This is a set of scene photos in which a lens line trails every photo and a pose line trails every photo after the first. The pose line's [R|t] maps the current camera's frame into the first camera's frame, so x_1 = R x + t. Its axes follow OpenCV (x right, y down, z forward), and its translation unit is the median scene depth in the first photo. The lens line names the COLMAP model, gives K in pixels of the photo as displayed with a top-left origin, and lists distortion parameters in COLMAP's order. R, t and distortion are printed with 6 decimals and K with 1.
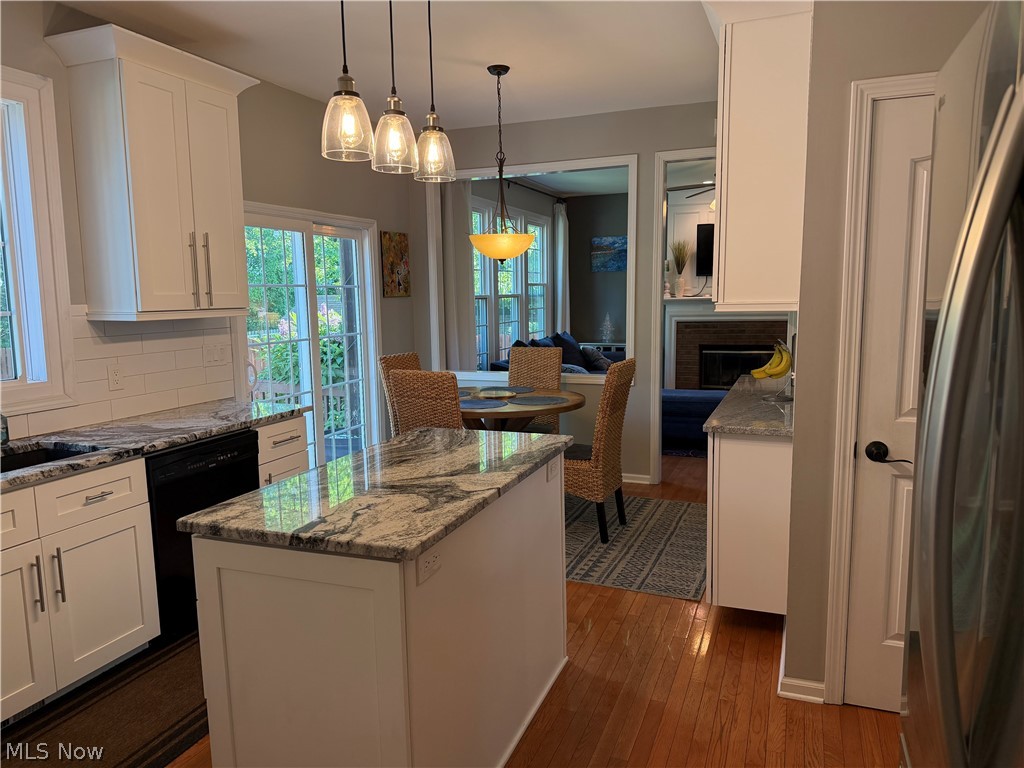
lens RADIAL K [[714.9, 0, 521.5], [0, 714.9, 387.8], [0, 0, 1]] dist [0.073153, -0.098879]
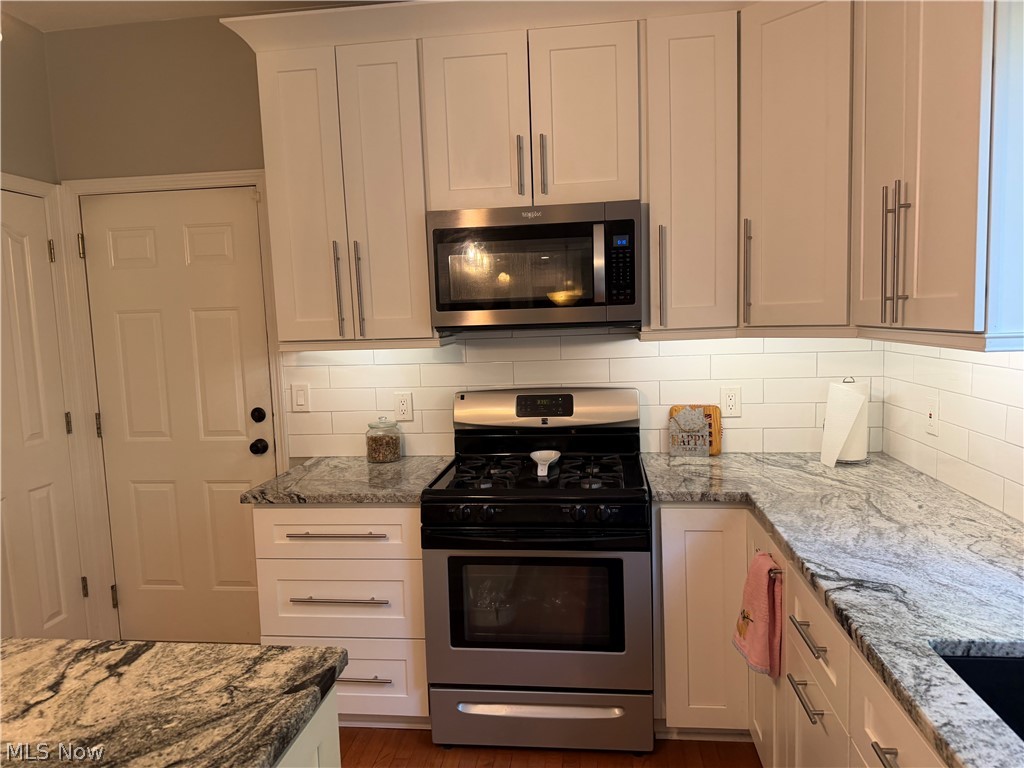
lens RADIAL K [[714.9, 0, 514.1], [0, 714.9, 388.5], [0, 0, 1]] dist [0.073153, -0.098879]
pose [[-0.968981, 0.071378, -0.236604, -0.246390], [0.014440, 0.972100, 0.234123, -0.108956], [0.246713, 0.223445, -0.942977, 0.827051]]
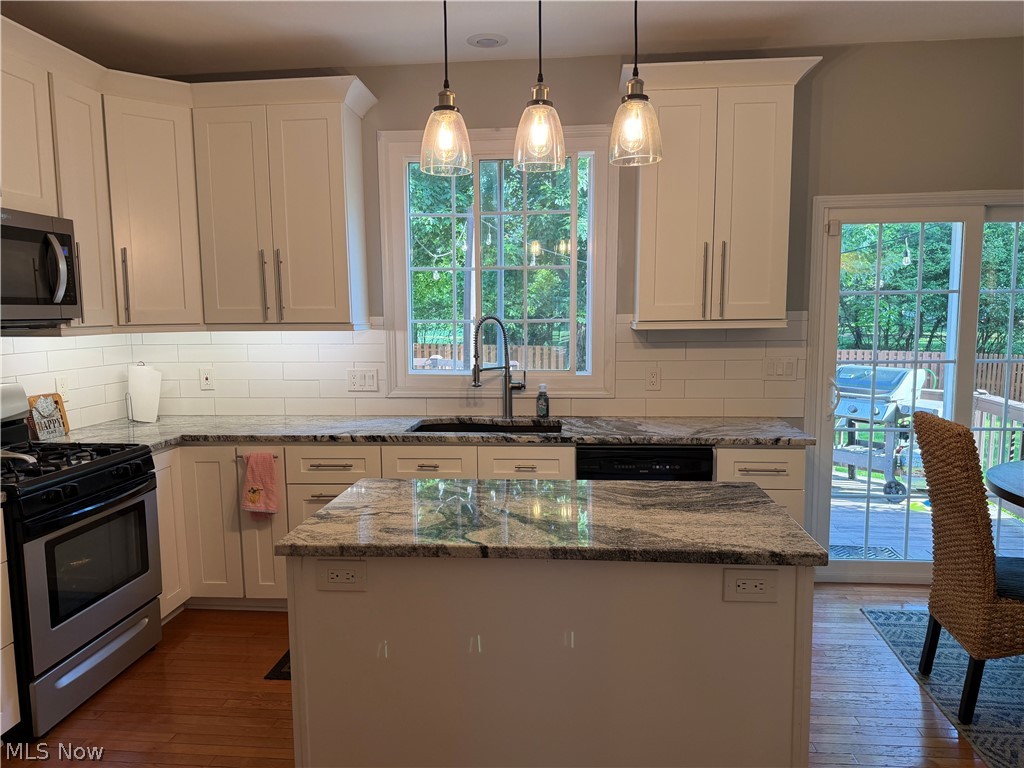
lens RADIAL K [[714.9, 0, 503.3], [0, 714.9, 397.2], [0, 0, 1]] dist [0.073153, -0.098879]
pose [[0.259613, 0.125476, -0.957527, 0.415154], [-0.121517, 0.987887, 0.096507, -0.061258], [0.958037, 0.091302, 0.271715, 0.446538]]
